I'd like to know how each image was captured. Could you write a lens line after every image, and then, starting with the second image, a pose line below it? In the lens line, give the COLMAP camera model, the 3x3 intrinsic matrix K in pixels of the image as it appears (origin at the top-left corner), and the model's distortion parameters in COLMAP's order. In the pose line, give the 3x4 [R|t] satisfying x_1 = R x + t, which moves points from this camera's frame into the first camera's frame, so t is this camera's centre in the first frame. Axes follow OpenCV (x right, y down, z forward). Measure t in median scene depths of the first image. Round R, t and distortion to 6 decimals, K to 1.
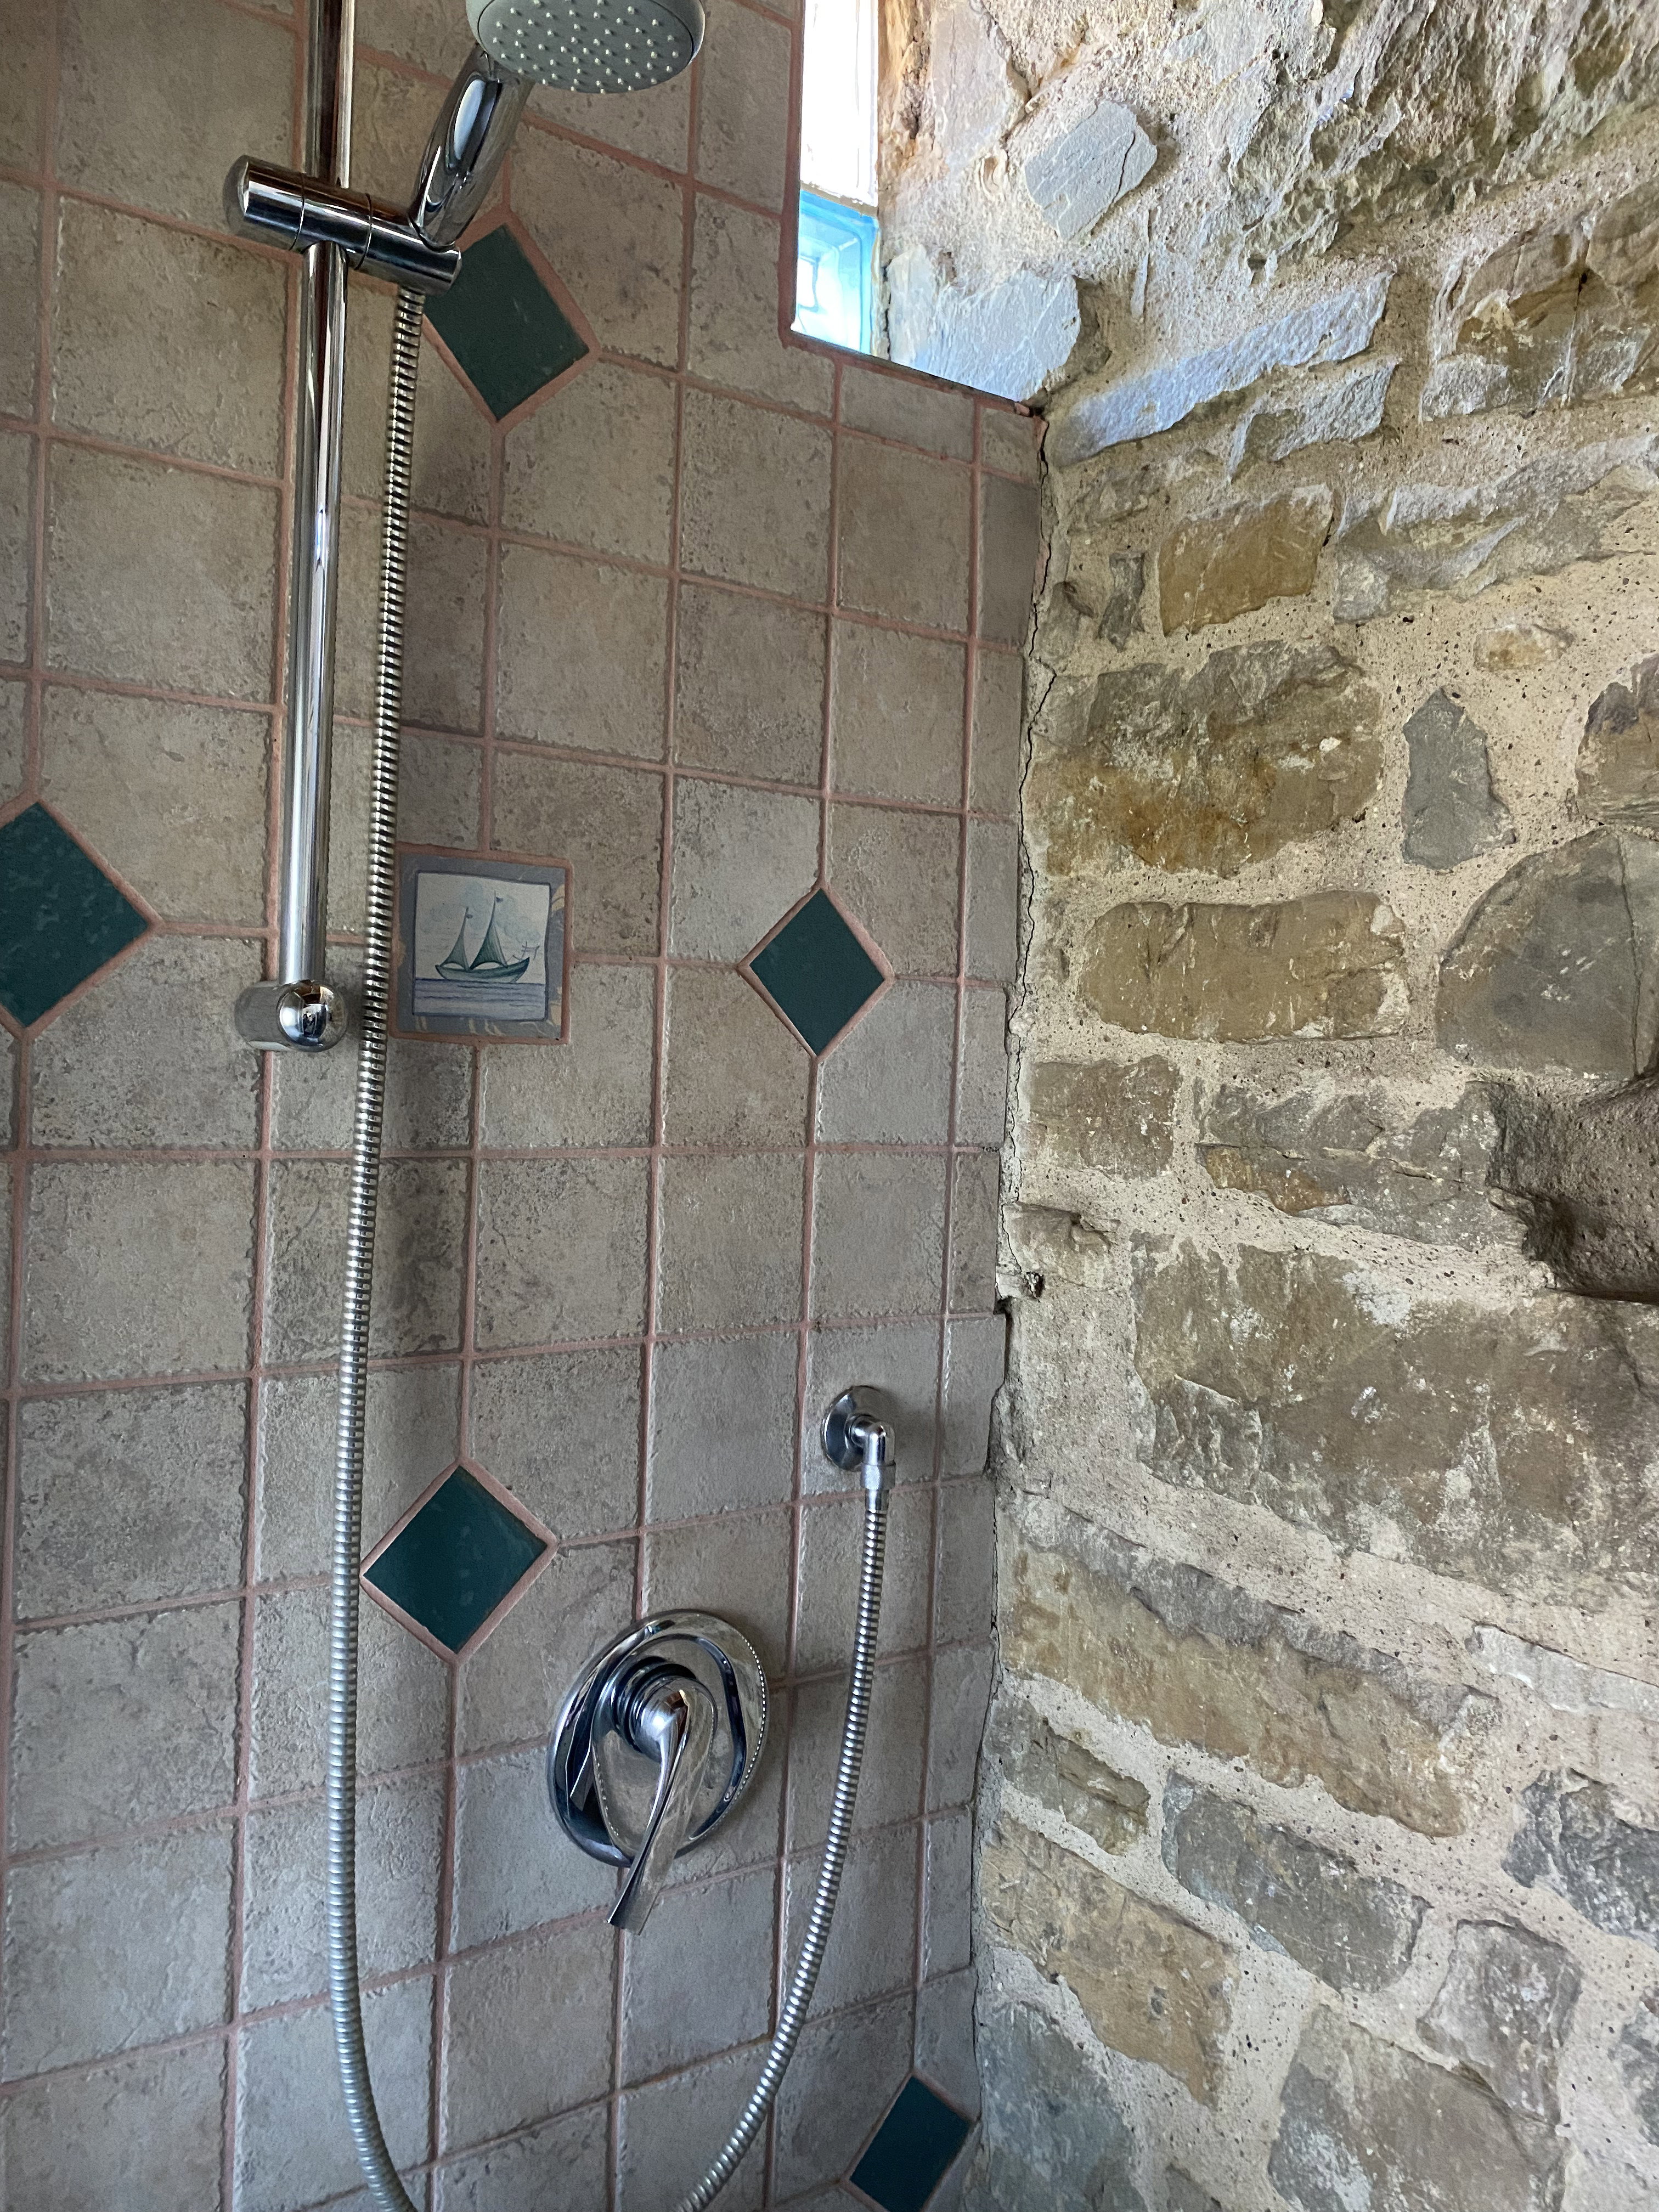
lens RADIAL K [[1660.4, 0, 821.3], [0, 1660.4, 1085.6], [0, 0, 1]] dist [0.035566, -0.041372]
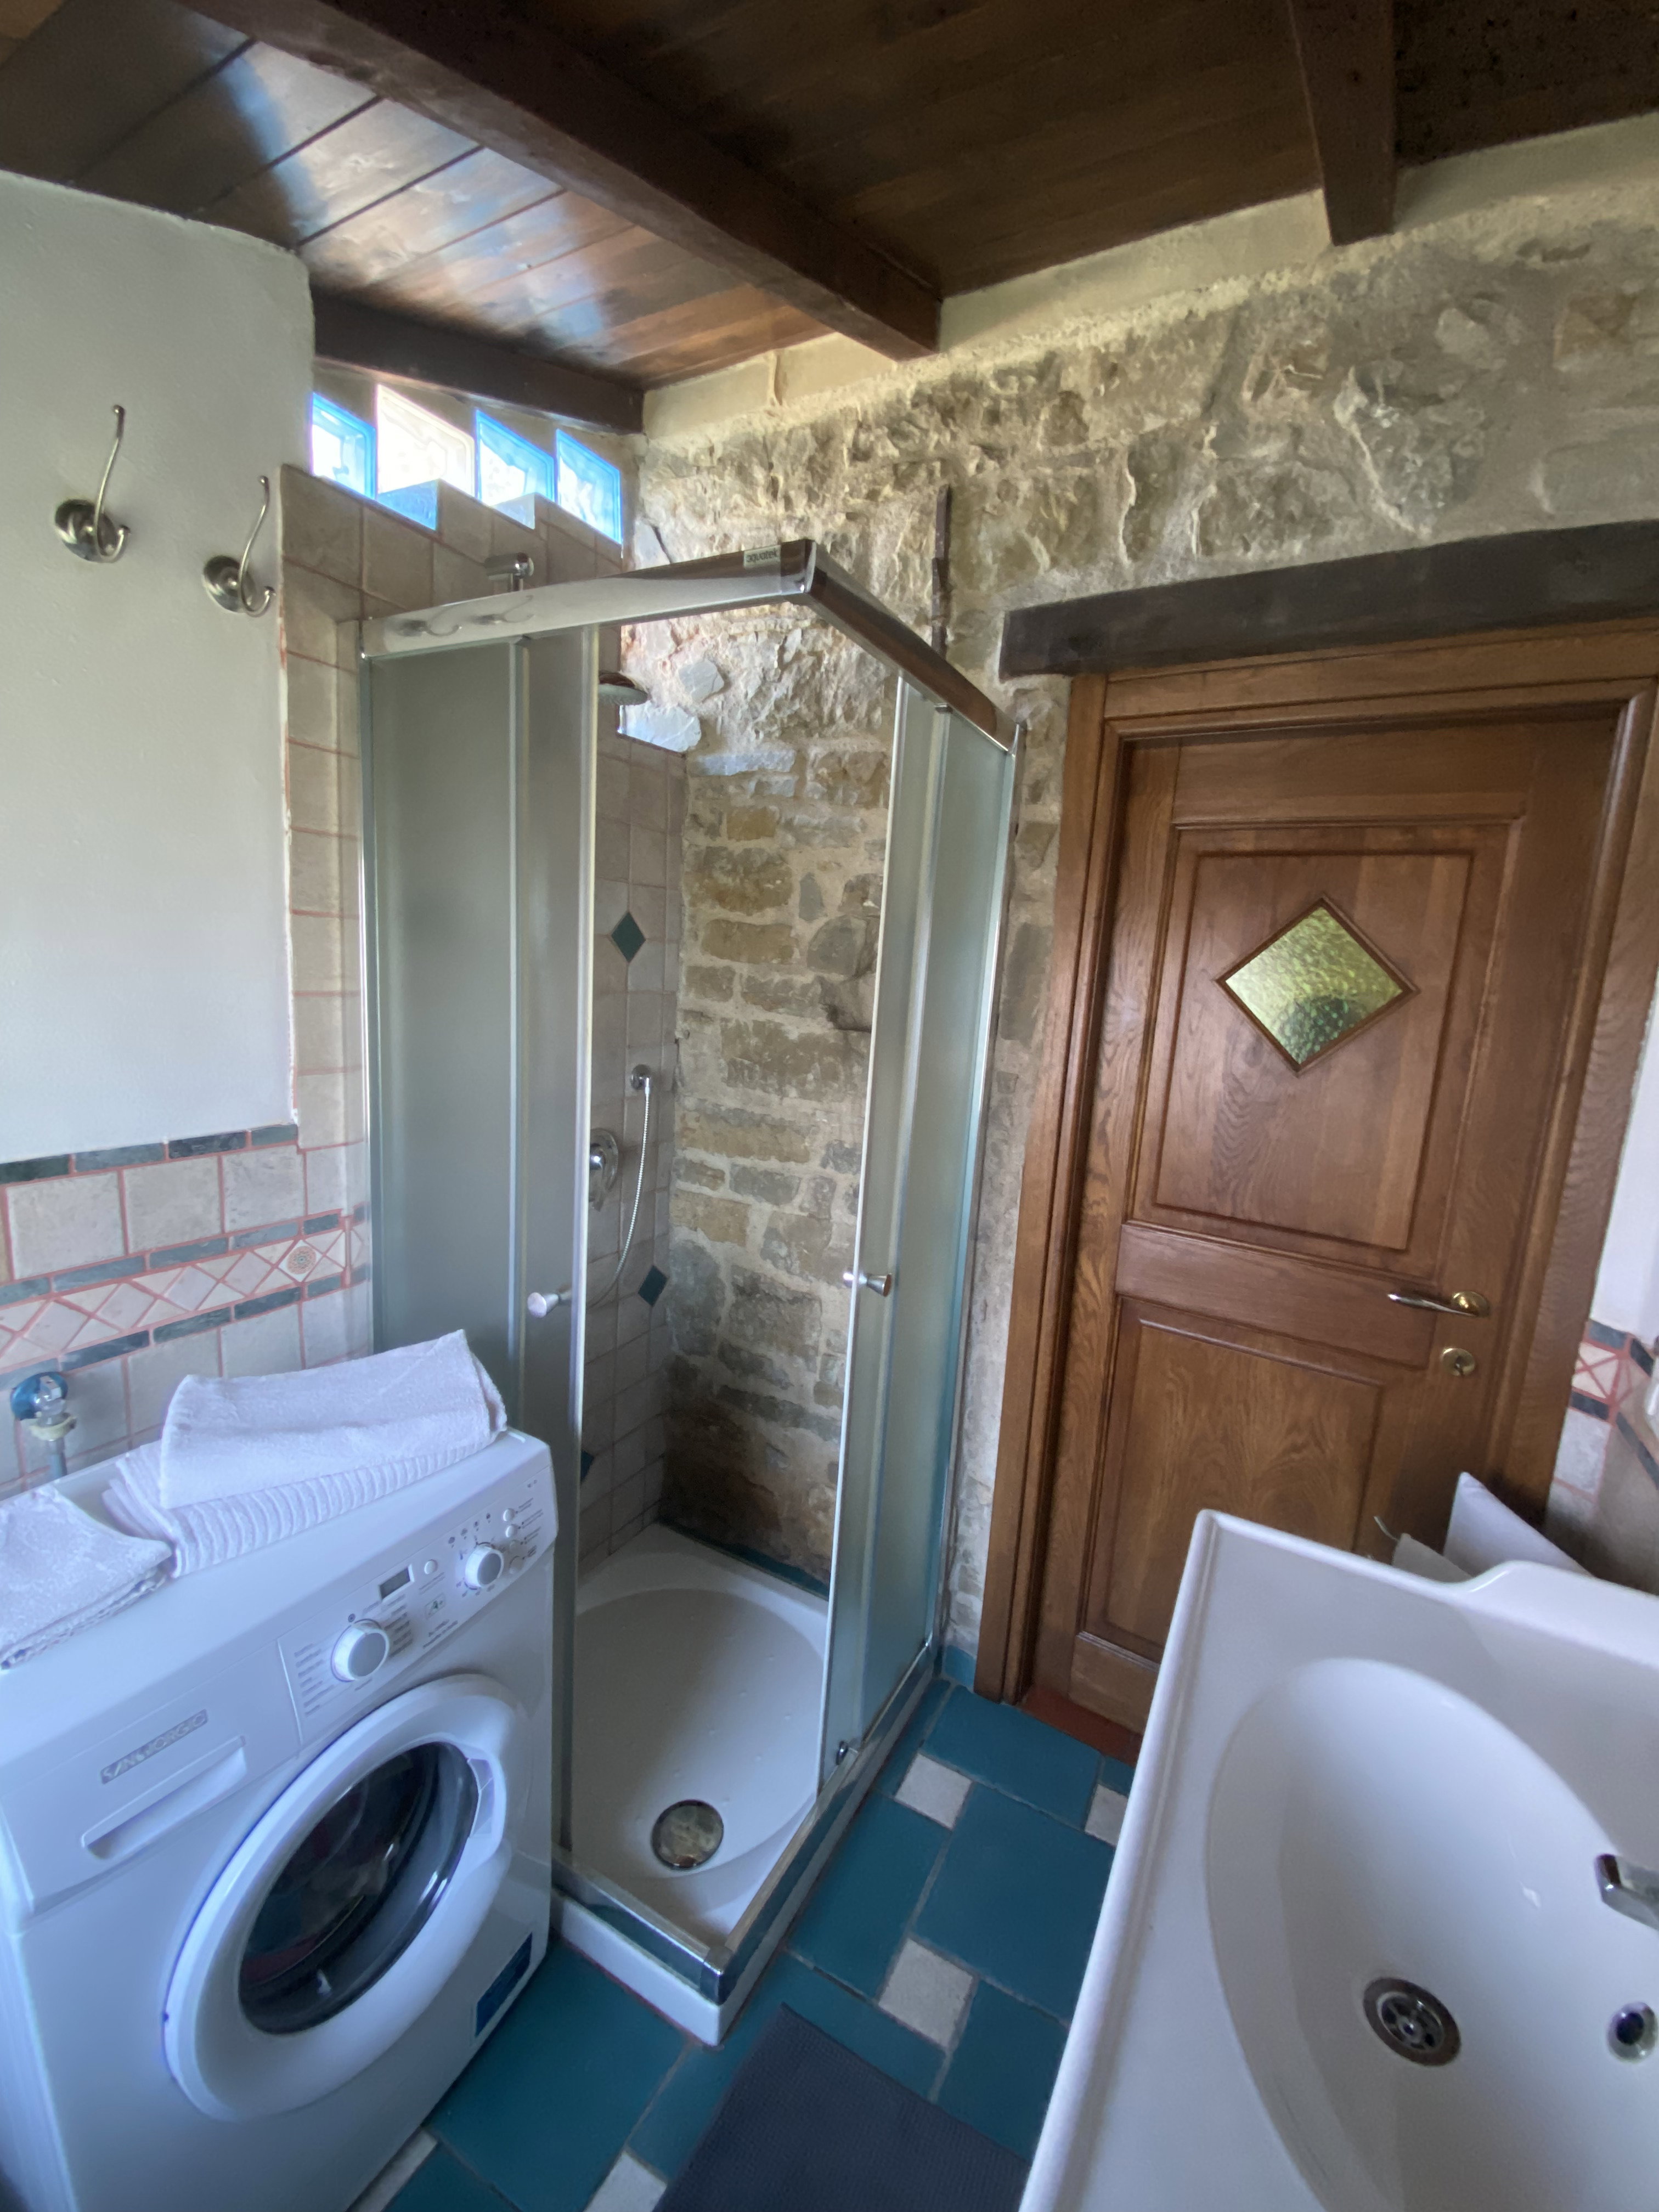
lens RADIAL K [[882.0, 0, 837.1], [0, 882.0, 1107.4], [0, 0, 1]] dist [0.002003, -0.000548]
pose [[0.889571, -0.057397, 0.453177, -0.468894], [-0.022397, 0.985401, 0.168770, -0.045087], [-0.456248, -0.160283, 0.875298, -0.800805]]
